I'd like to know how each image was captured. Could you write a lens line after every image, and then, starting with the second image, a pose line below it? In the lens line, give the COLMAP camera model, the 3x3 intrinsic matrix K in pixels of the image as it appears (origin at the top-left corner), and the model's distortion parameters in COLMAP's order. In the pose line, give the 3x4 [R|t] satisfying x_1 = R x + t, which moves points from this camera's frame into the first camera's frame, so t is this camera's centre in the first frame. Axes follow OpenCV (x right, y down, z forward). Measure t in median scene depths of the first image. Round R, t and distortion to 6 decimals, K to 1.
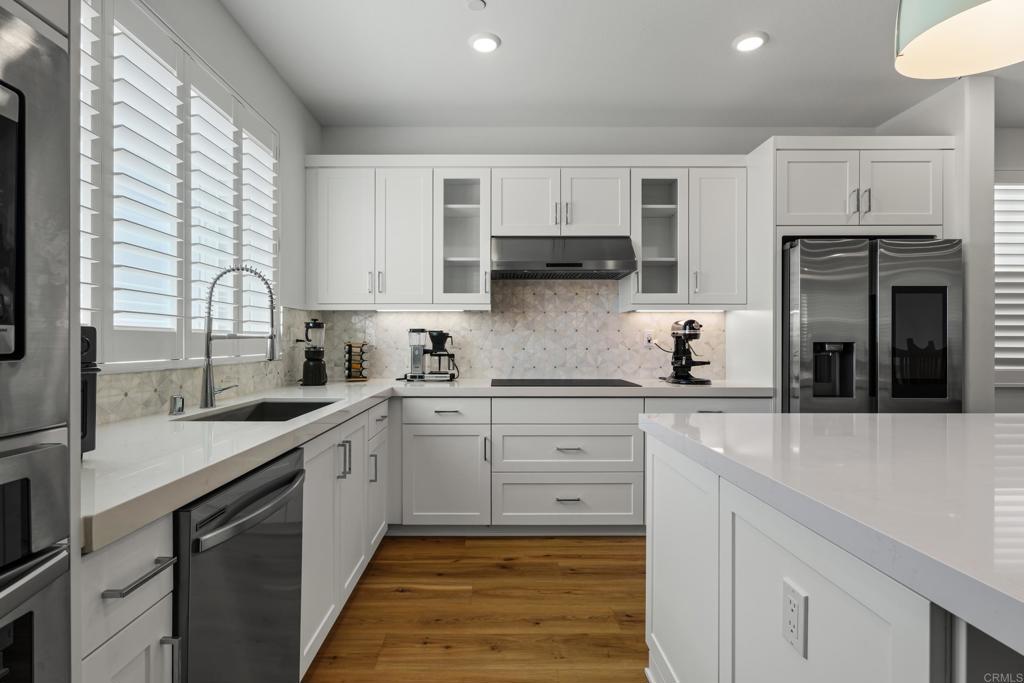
lens RADIAL K [[537.0, 0, 506.2], [0, 537.0, 338.4], [0, 0, 1]] dist [0.015256, -0.000208]
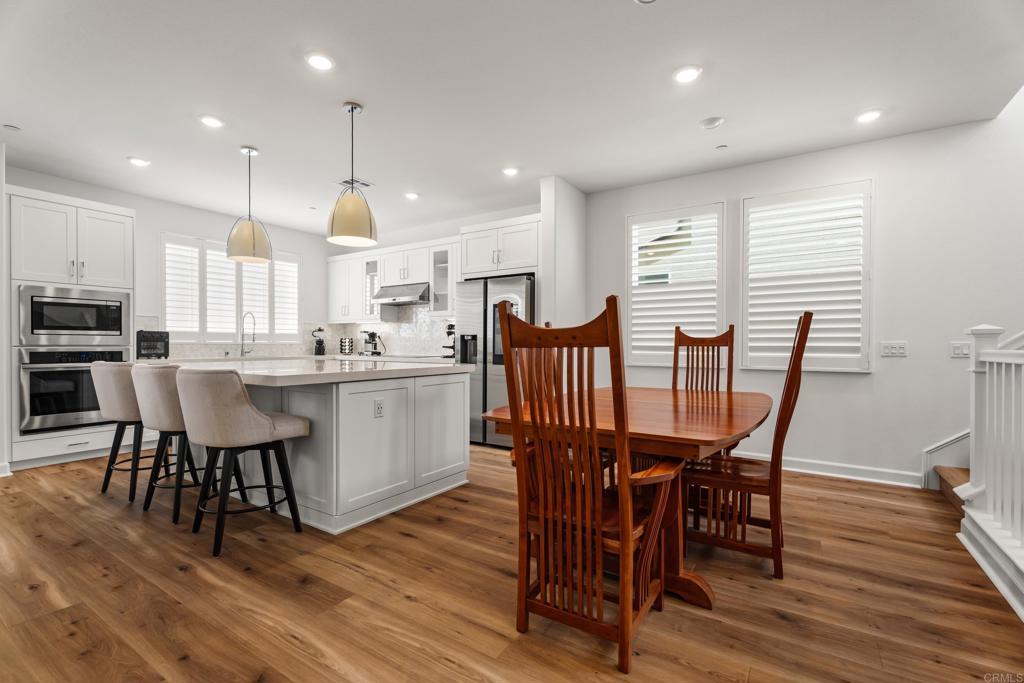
lens RADIAL K [[459.2, 0, 509.6], [0, 459.2, 348.7], [0, 0, 1]] dist [0.003381, -0.002005]
pose [[0.834934, 0.004437, -0.550332, 1.506058], [0.005244, 0.999858, 0.016017, 0.029514], [0.550325, -0.016260, 0.834792, -0.264277]]
